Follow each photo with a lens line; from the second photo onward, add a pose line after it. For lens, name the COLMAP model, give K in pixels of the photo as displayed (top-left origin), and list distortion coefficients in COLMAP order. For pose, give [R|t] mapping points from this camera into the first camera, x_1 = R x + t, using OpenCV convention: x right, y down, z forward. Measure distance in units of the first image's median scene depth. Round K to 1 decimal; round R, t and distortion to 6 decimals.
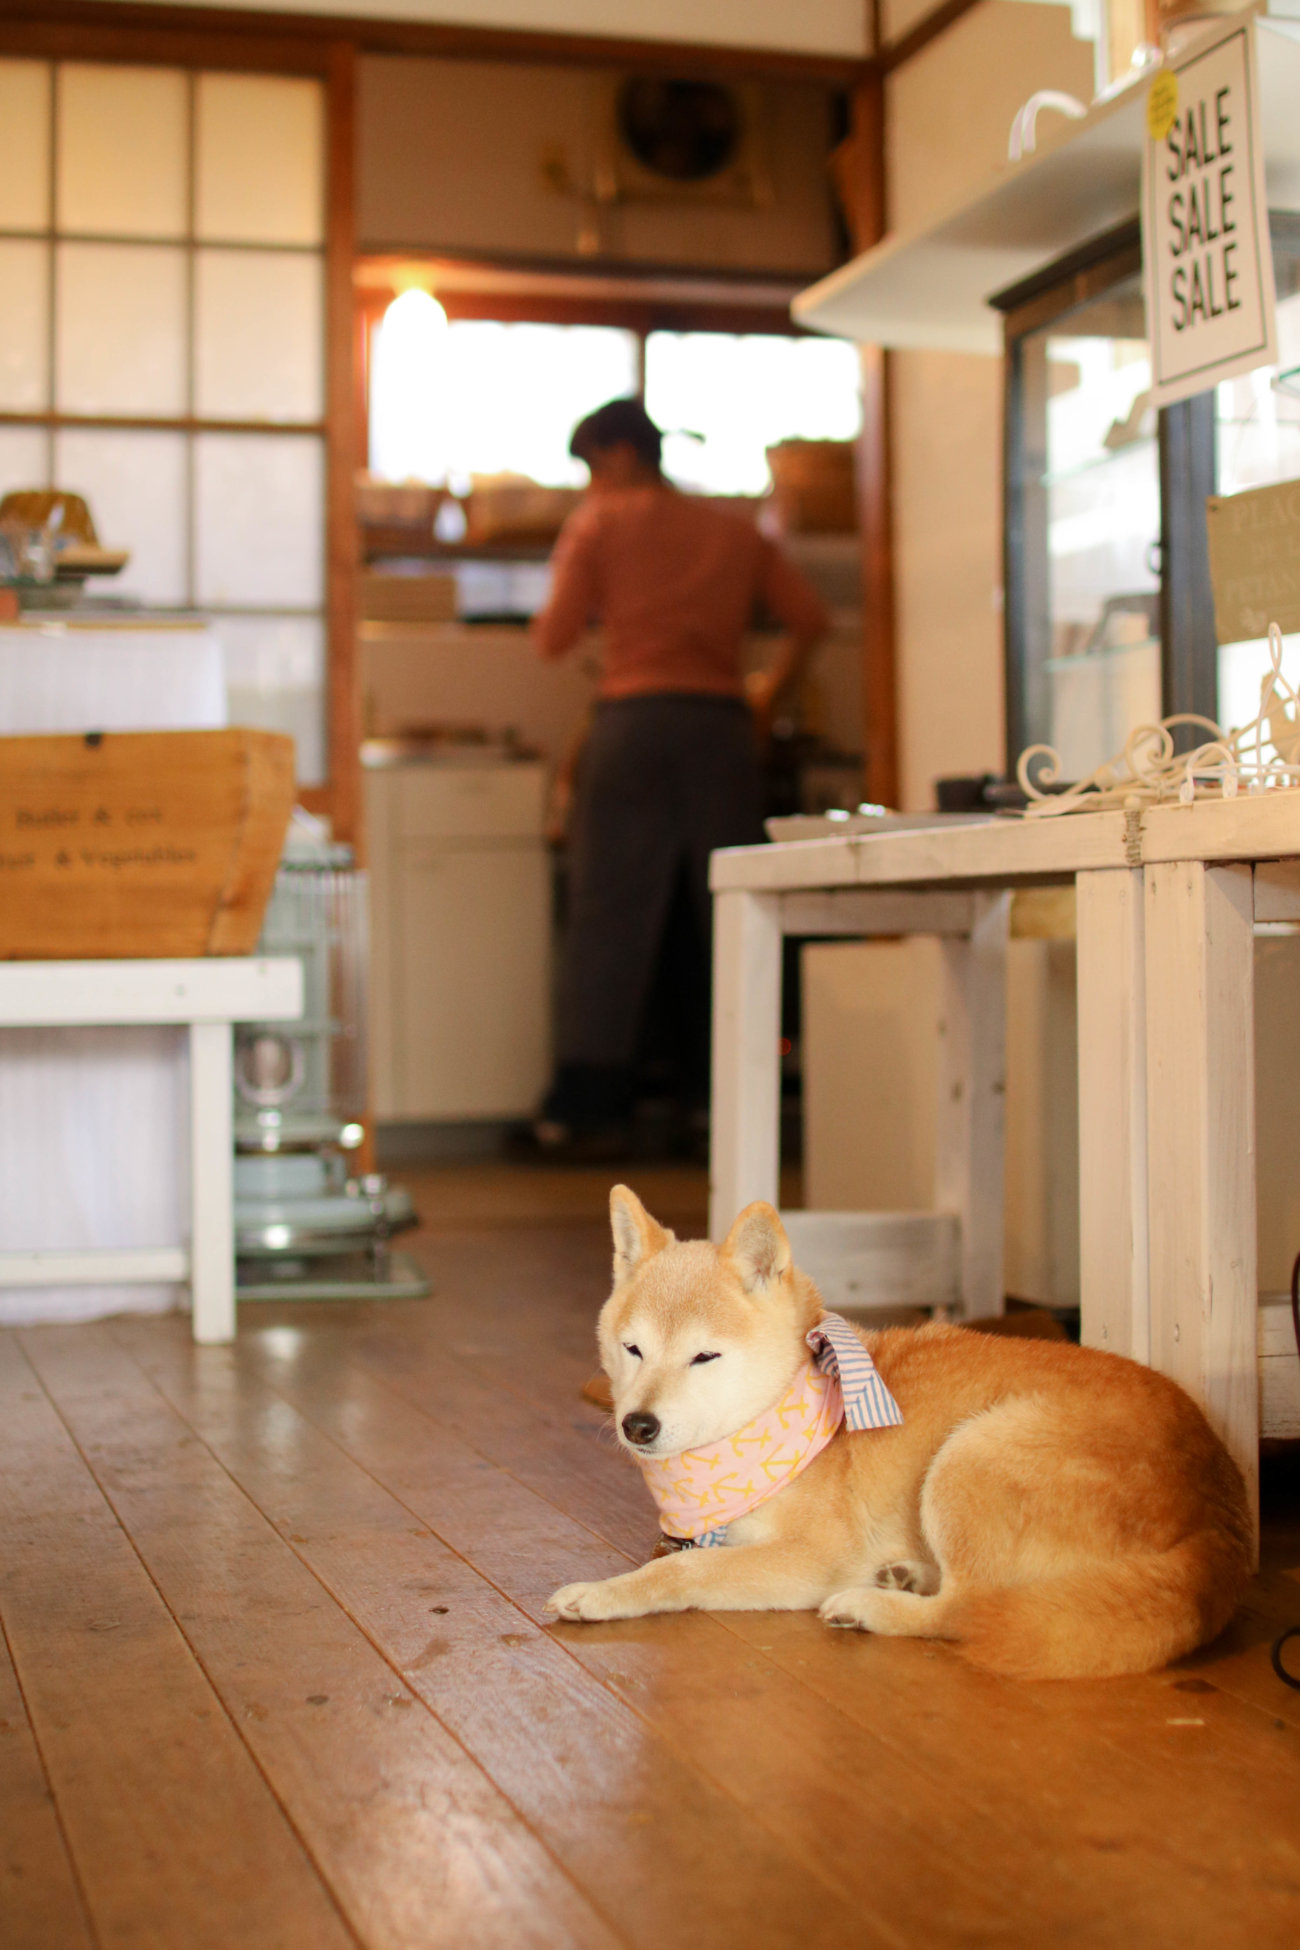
lens RADIAL K [[2932.3, 0, 650.0], [0, 2932.3, 975.0], [0, 0, 1]] dist [-0.125025, -0.008559]
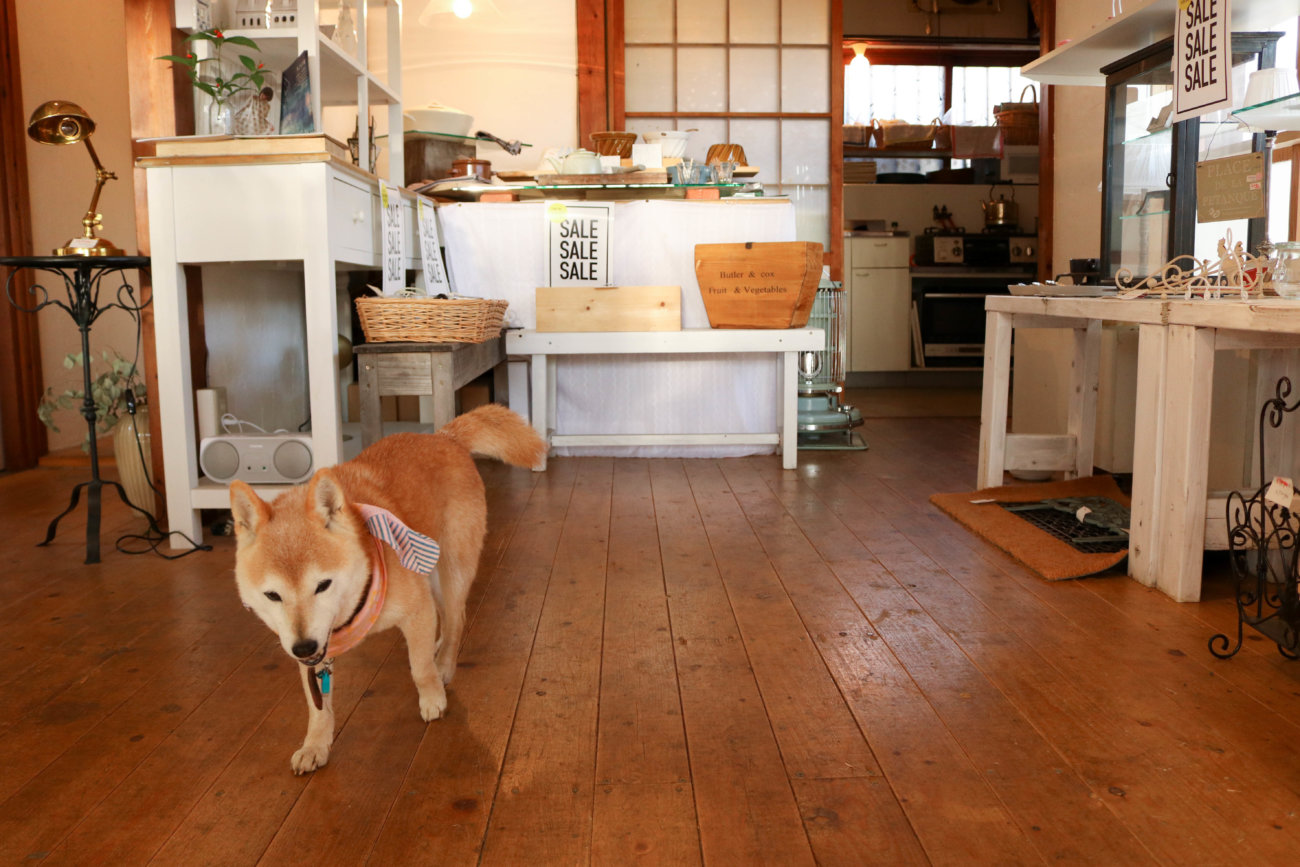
lens RADIAL K [[1090.6, 0, 650.0], [0, 1090.6, 433.5], [0, 0, 1]] dist [-0.141187, 0.109523]
pose [[0.967512, 0.035560, -0.250313, -0.024108], [-0.002497, 0.991355, 0.131181, -0.044773], [0.252814, -0.126294, 0.959237, -0.008798]]
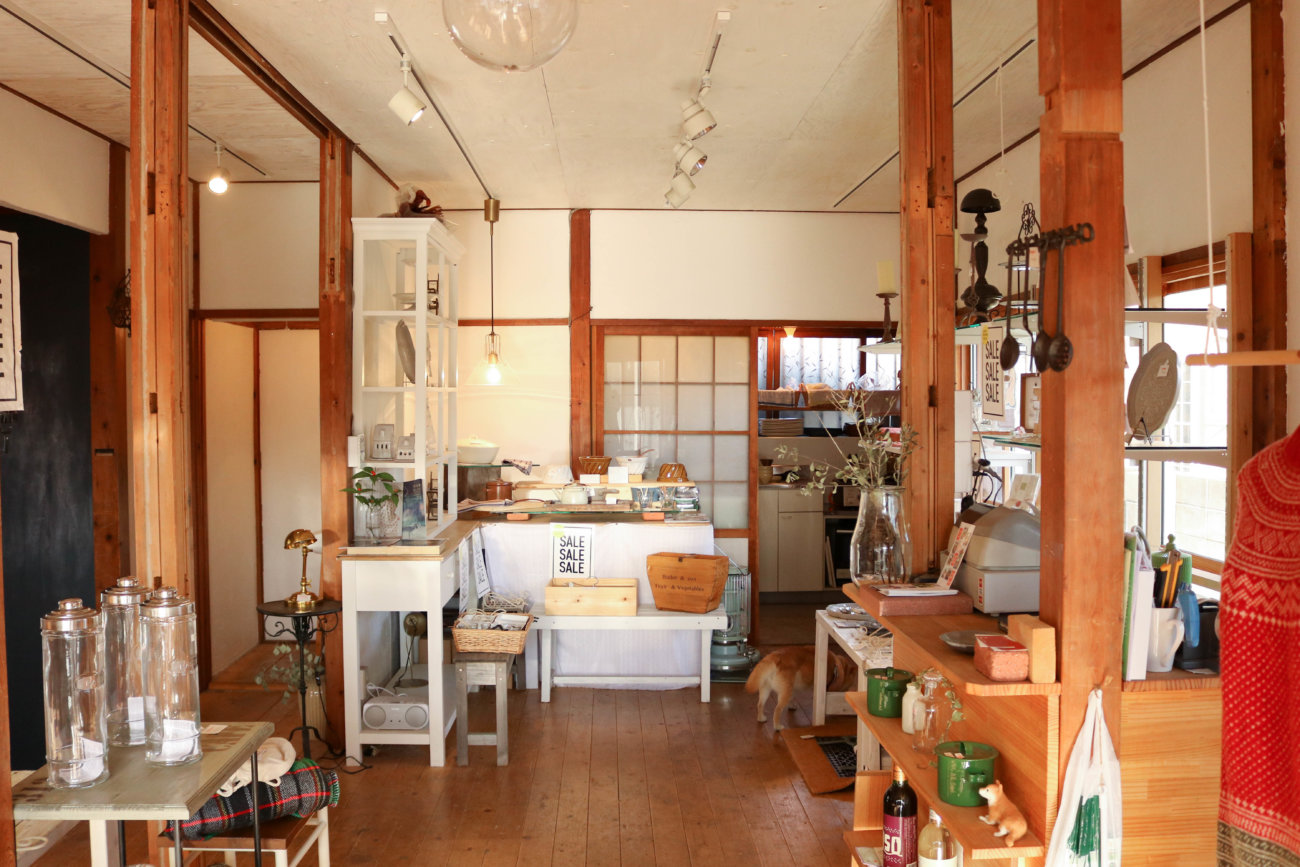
lens RADIAL K [[1194.8, 0, 650.0], [0, 1194.8, 433.5], [0, 0, 1]] dist [-0.128841, 0.004456]
pose [[0.970507, 0.020697, -0.240184, 0.199080], [-0.011869, 0.999202, 0.038145, -0.366265], [0.240782, -0.034169, 0.969978, -0.764784]]
